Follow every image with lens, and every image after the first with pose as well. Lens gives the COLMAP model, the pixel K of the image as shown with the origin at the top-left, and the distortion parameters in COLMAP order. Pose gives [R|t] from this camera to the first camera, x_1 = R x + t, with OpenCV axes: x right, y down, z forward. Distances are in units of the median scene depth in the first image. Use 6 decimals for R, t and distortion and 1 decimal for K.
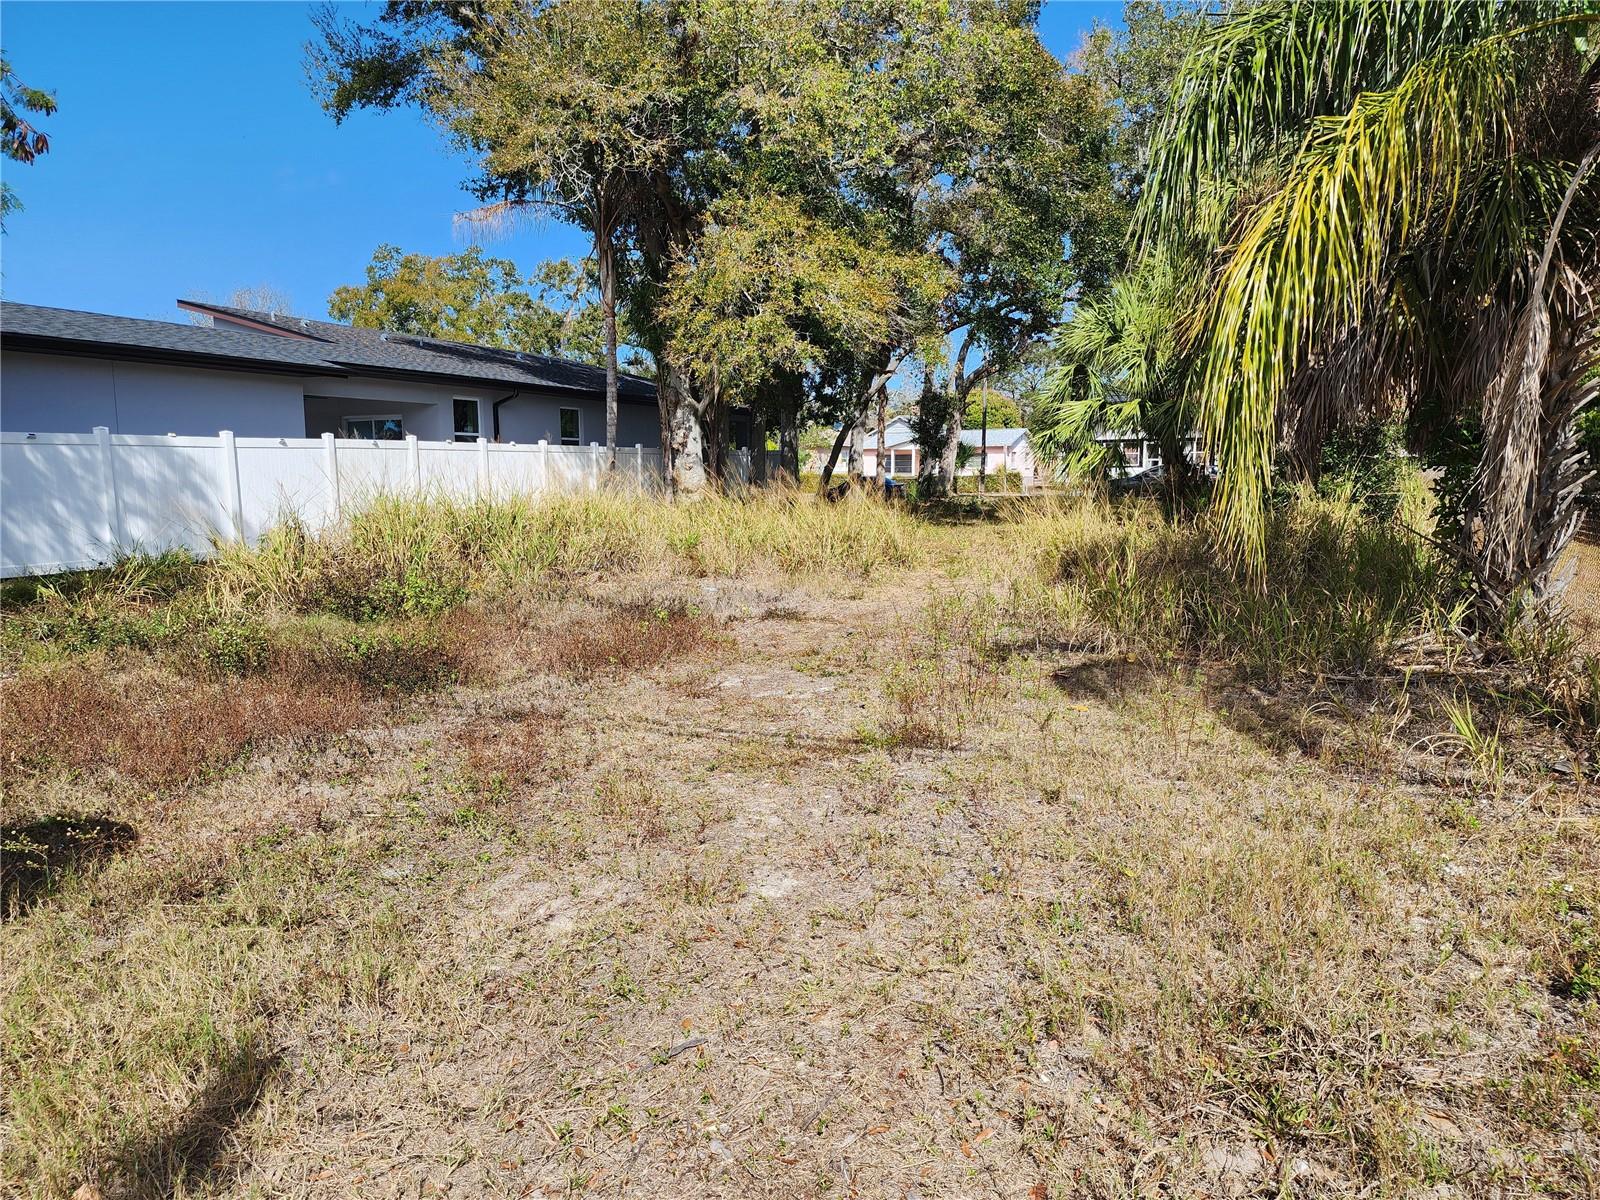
lens RADIAL K [[1080.2, 0, 800.0], [0, 1080.2, 600.0], [0, 0, 1]] dist [0.001996, -0.000744]
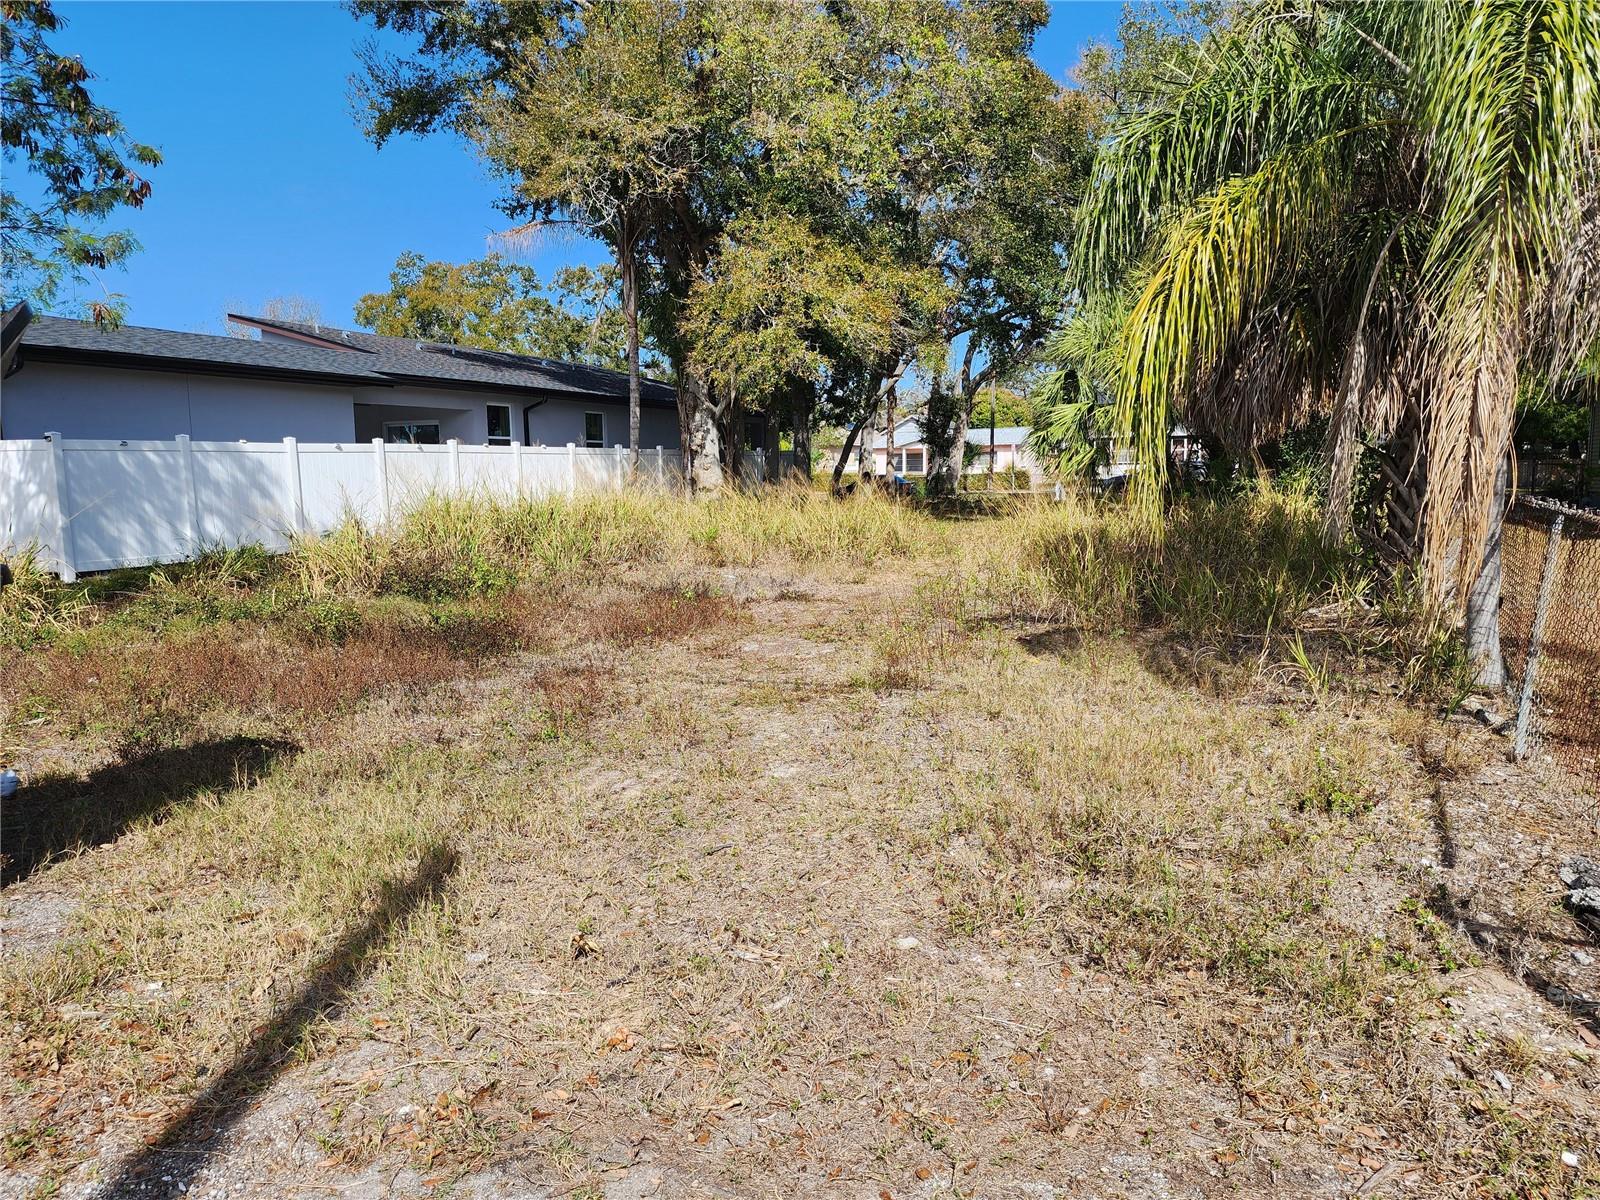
lens RADIAL K [[1070.7, 0, 800.0], [0, 1070.7, 600.0], [0, 0, 1]] dist [-0.004153, -0.000532]
pose [[0.999896, -0.004636, -0.013676, 0.003674], [0.004659, 0.999988, 0.001633, 0.009343], [0.013669, -0.001697, 0.999905, -0.077466]]
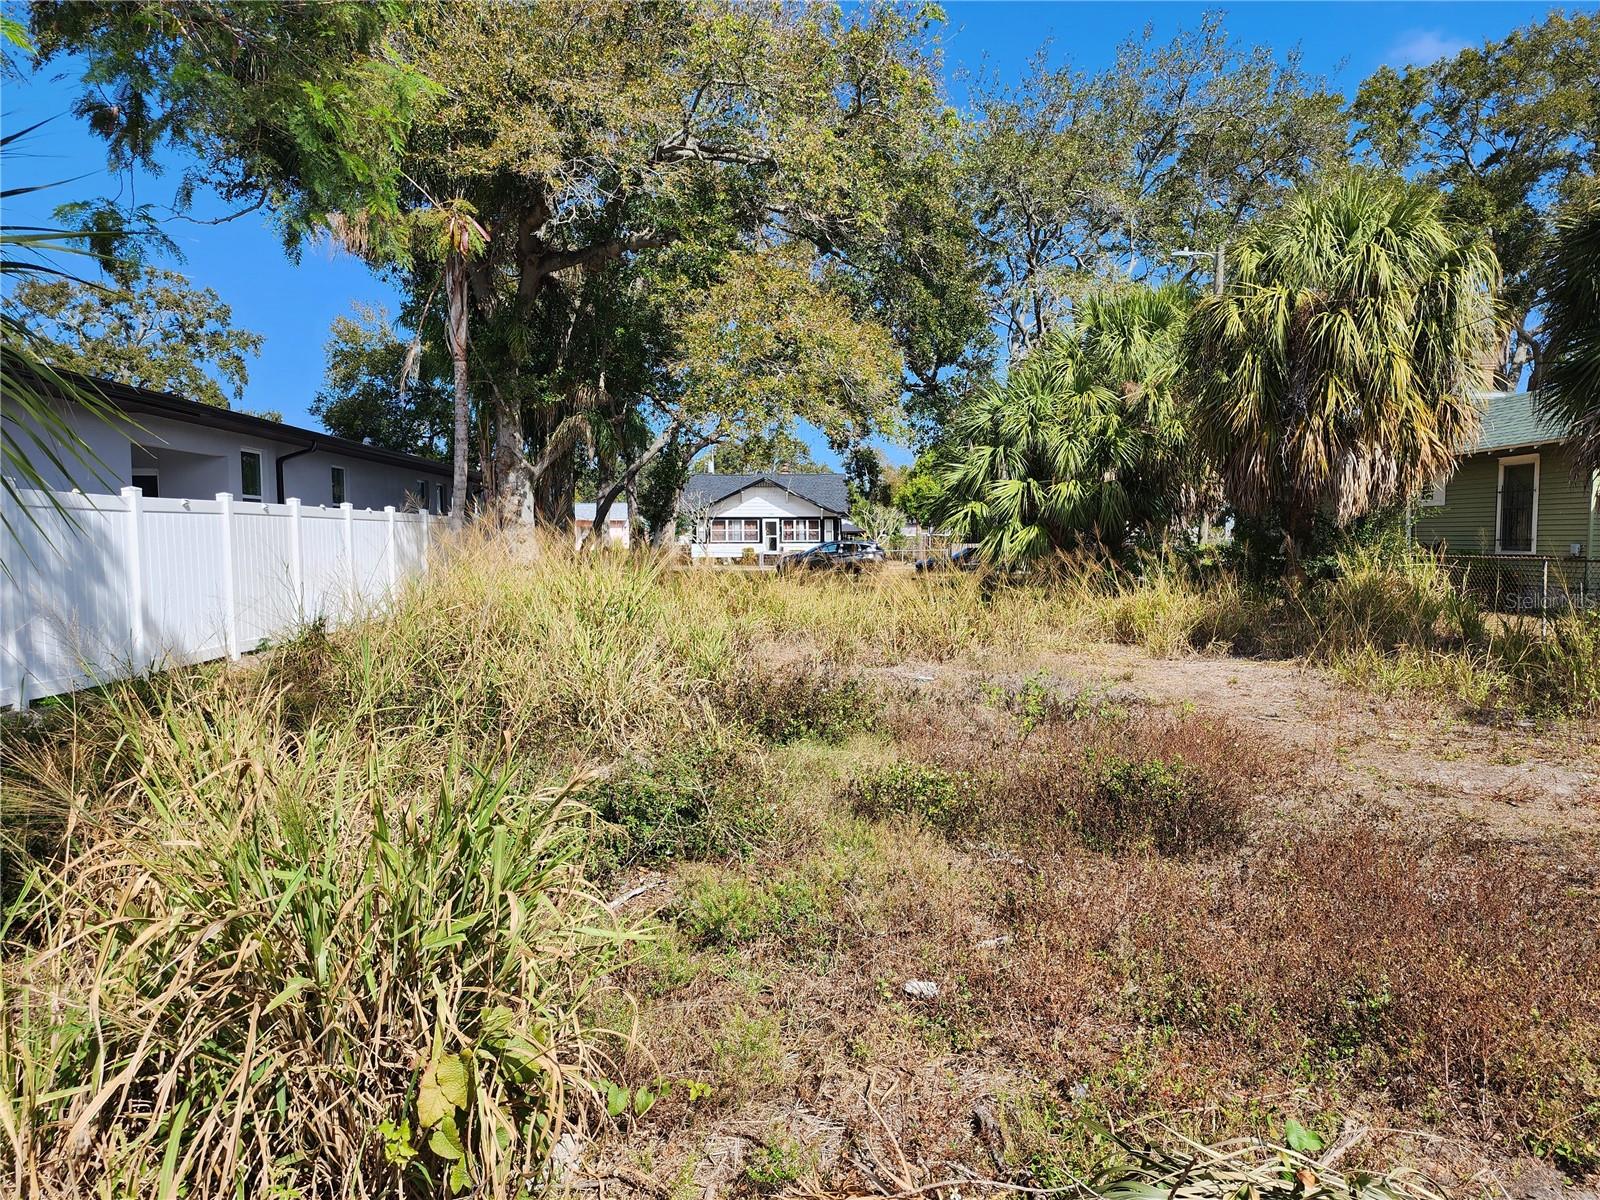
lens RADIAL K [[1080.2, 0, 800.0], [0, 1080.2, 600.0], [0, 0, 1]] dist [0.001996, -0.000744]
pose [[0.900786, -0.016334, 0.433957, -0.410568], [0.043779, 0.997617, -0.053325, -0.030547], [-0.432052, 0.067033, 0.899354, 0.208908]]
